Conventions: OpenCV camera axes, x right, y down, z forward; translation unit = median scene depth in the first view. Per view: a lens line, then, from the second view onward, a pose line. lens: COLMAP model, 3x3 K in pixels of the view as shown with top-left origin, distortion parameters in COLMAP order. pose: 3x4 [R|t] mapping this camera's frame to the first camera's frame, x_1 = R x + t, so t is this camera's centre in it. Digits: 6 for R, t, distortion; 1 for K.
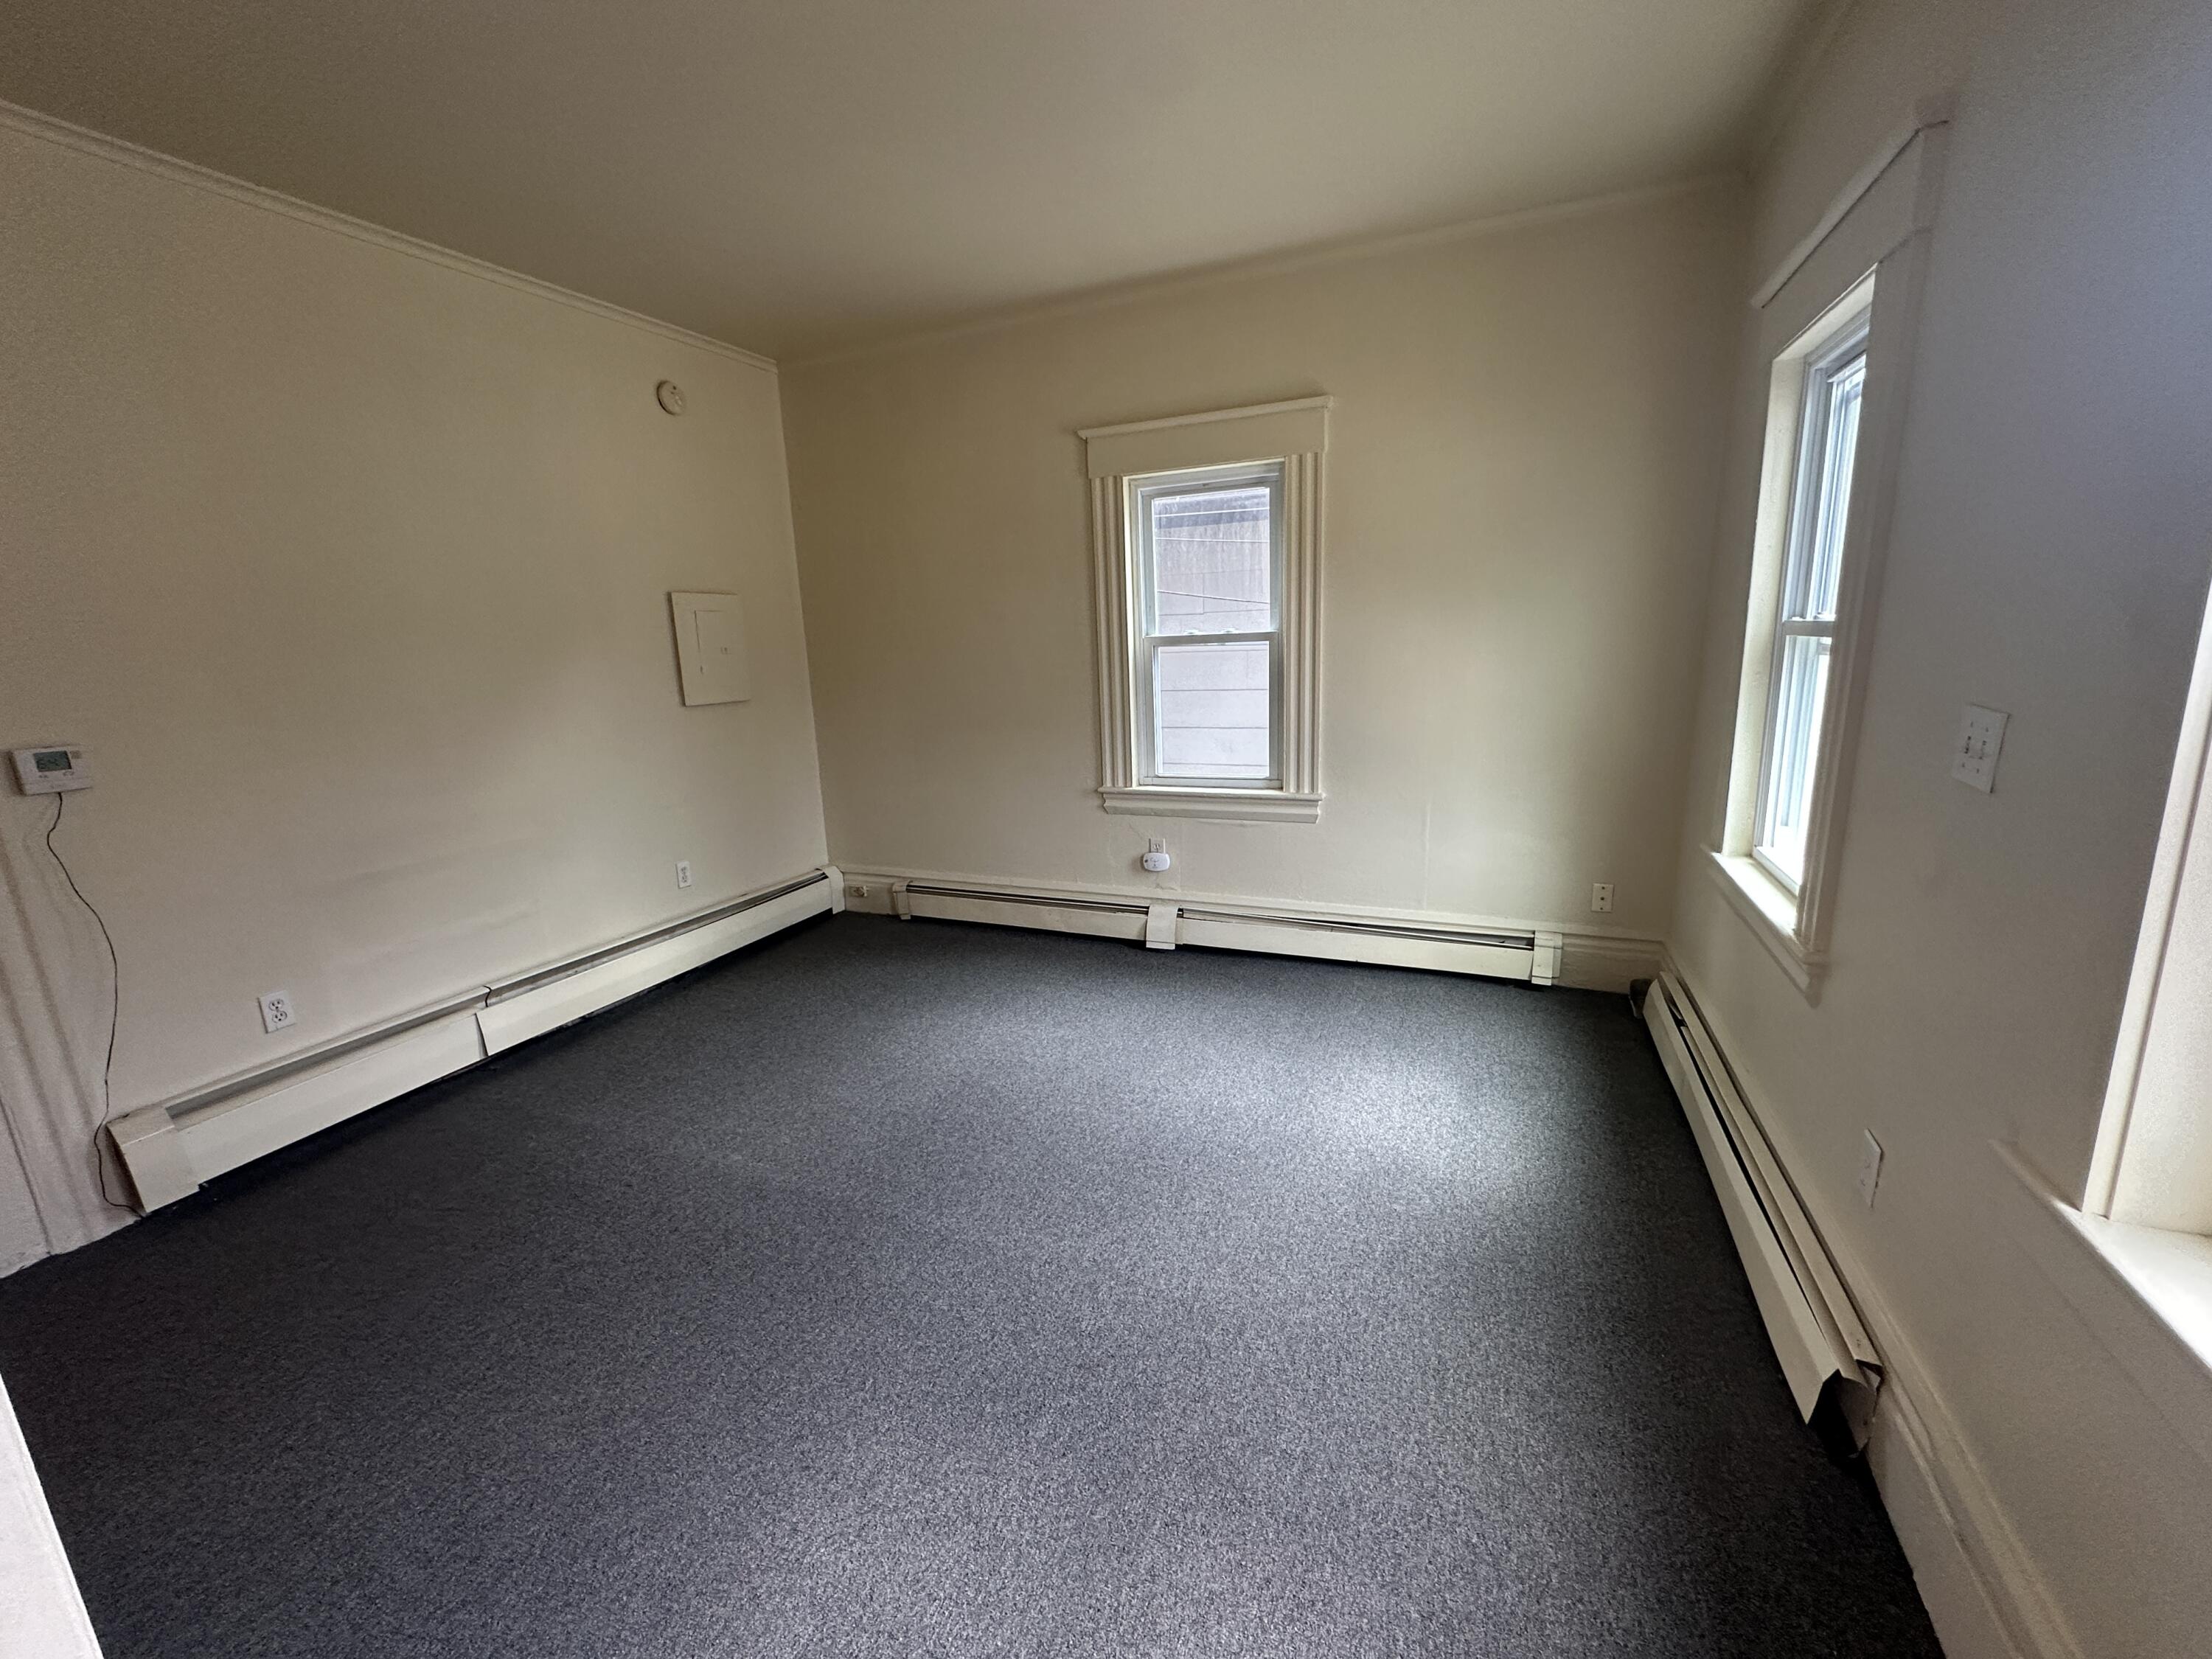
lens RADIAL K [[880.9, 0, 1111.7], [0, 880.9, 832.6], [0, 0, 1]] dist [0.000549, -0.001658]
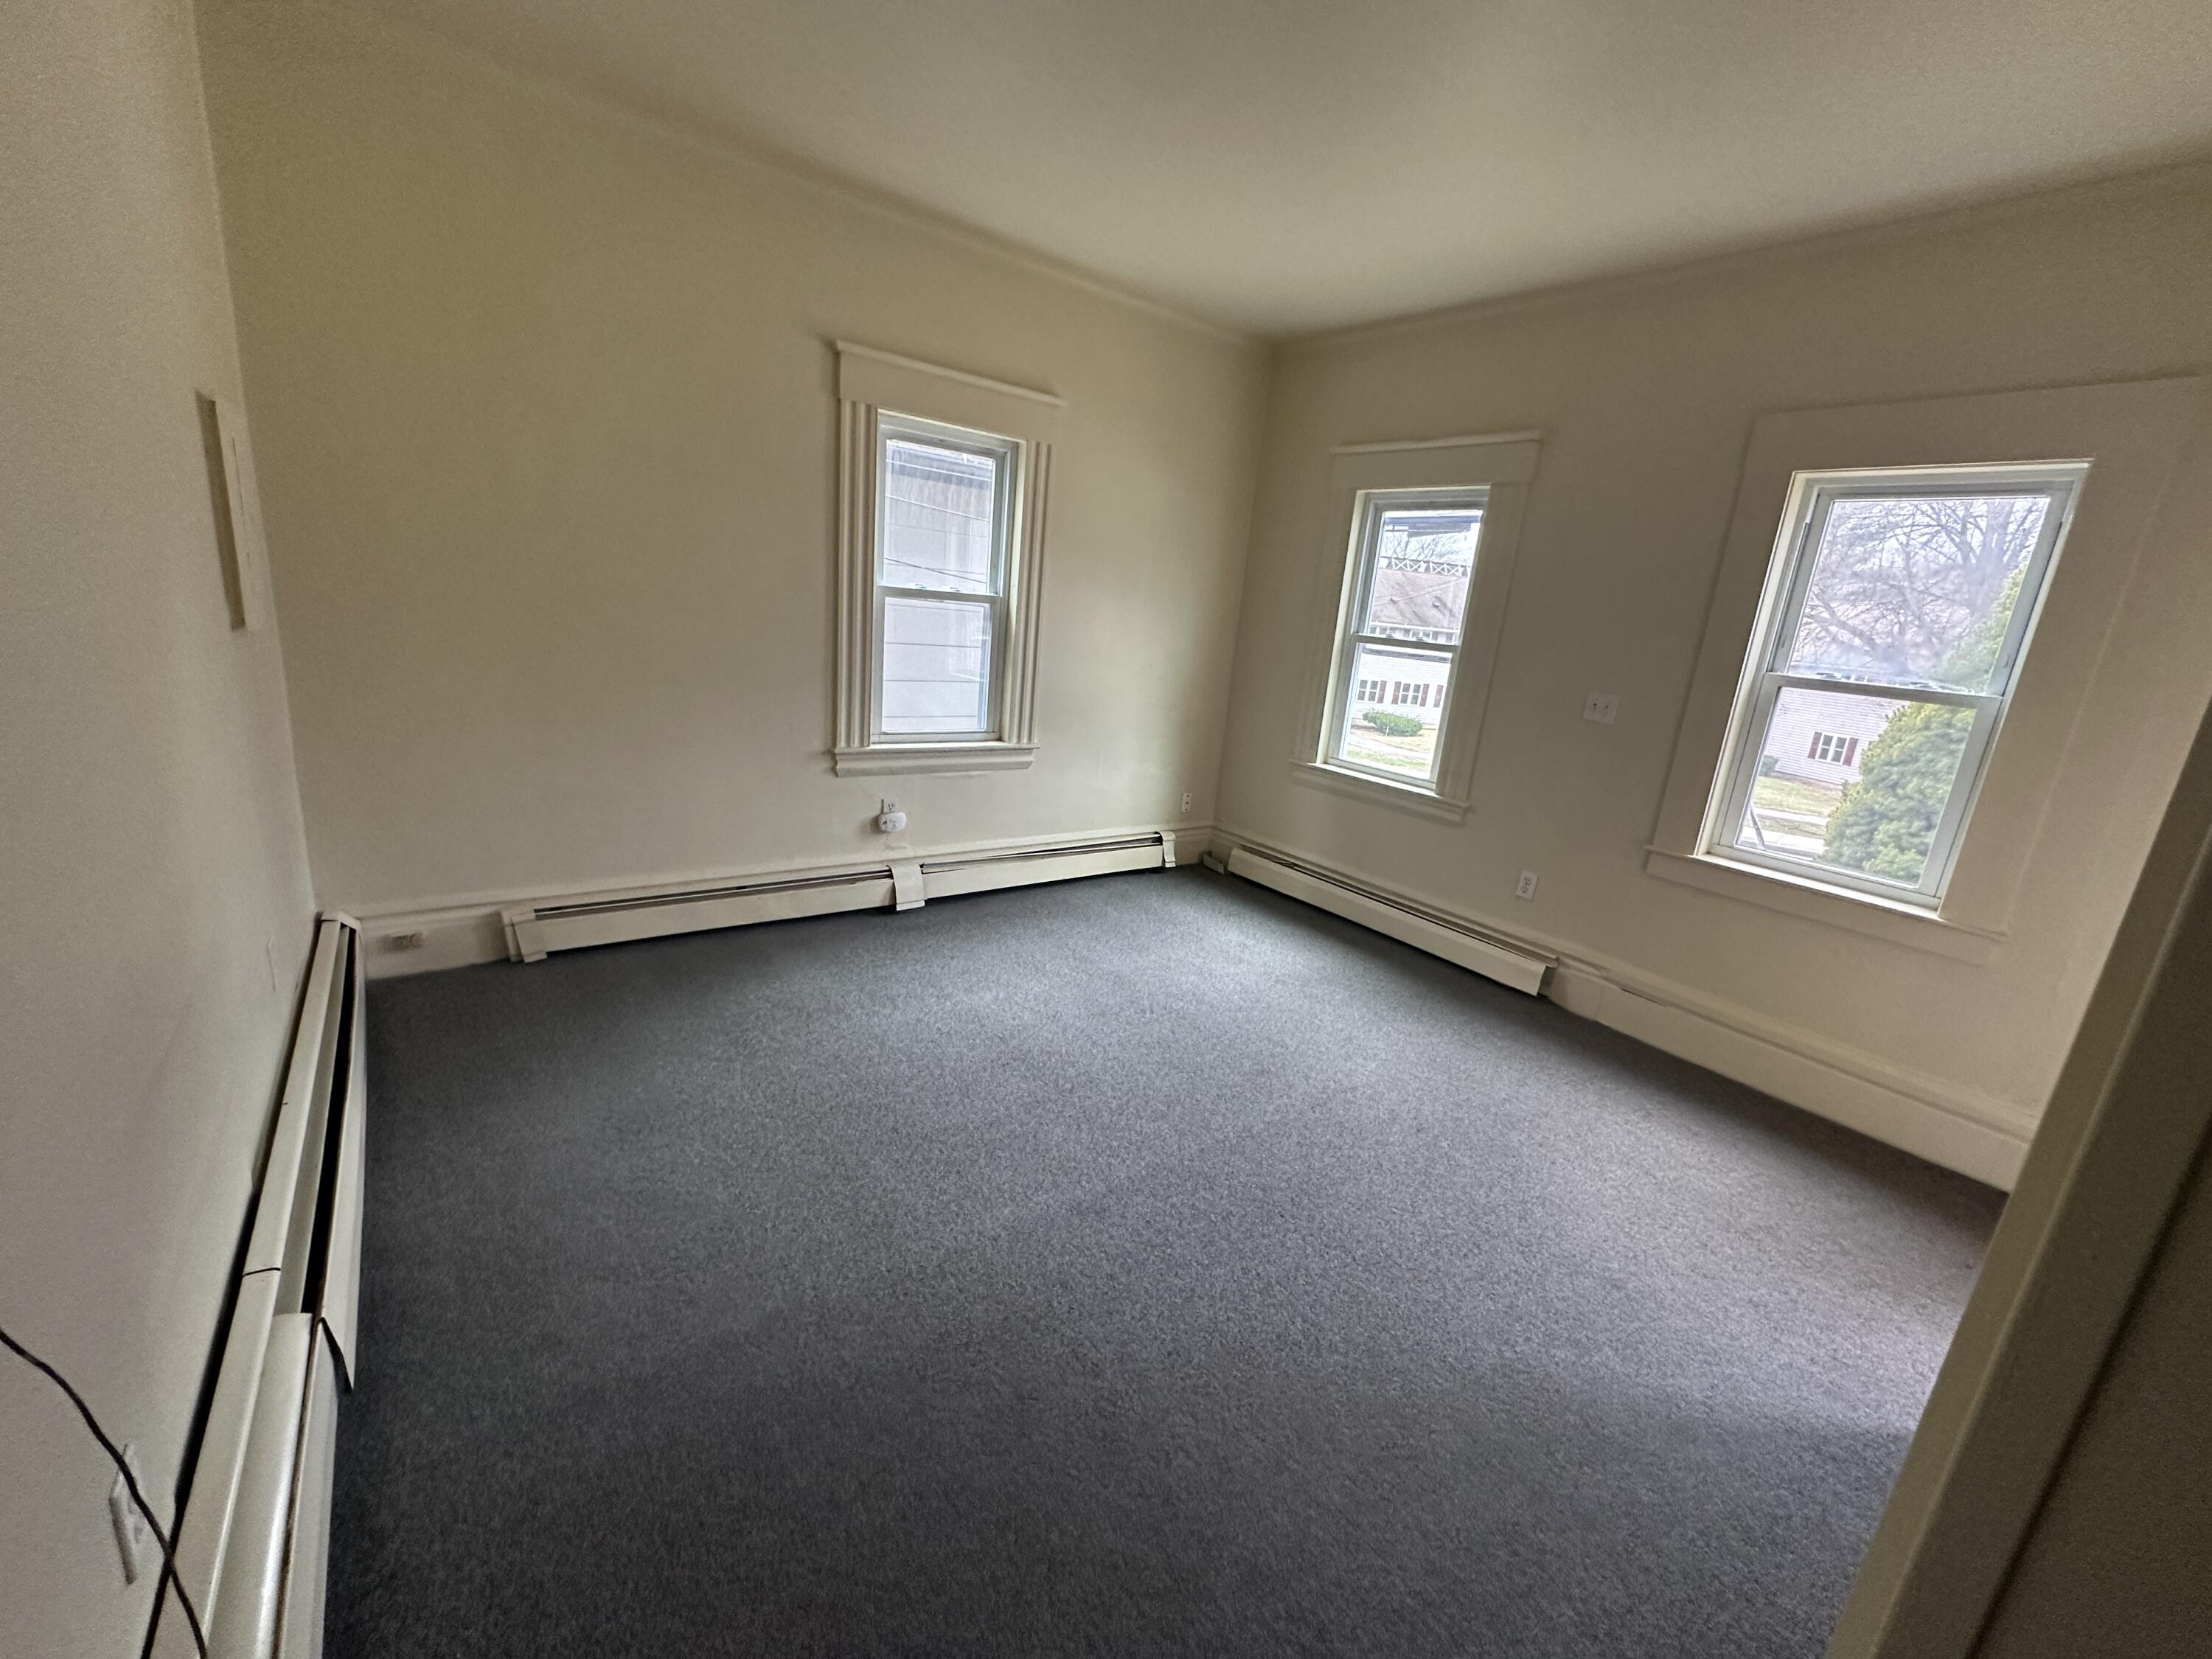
lens RADIAL K [[880.9, 0, 1095.8], [0, 880.9, 832.5], [0, 0, 1]] dist [0.000549, -0.001658]
pose [[0.493968, -0.139483, 0.858219, -0.710080], [0.078052, 0.990177, 0.116006, -0.053400], [-0.865970, 0.009682, 0.500003, 0.337589]]
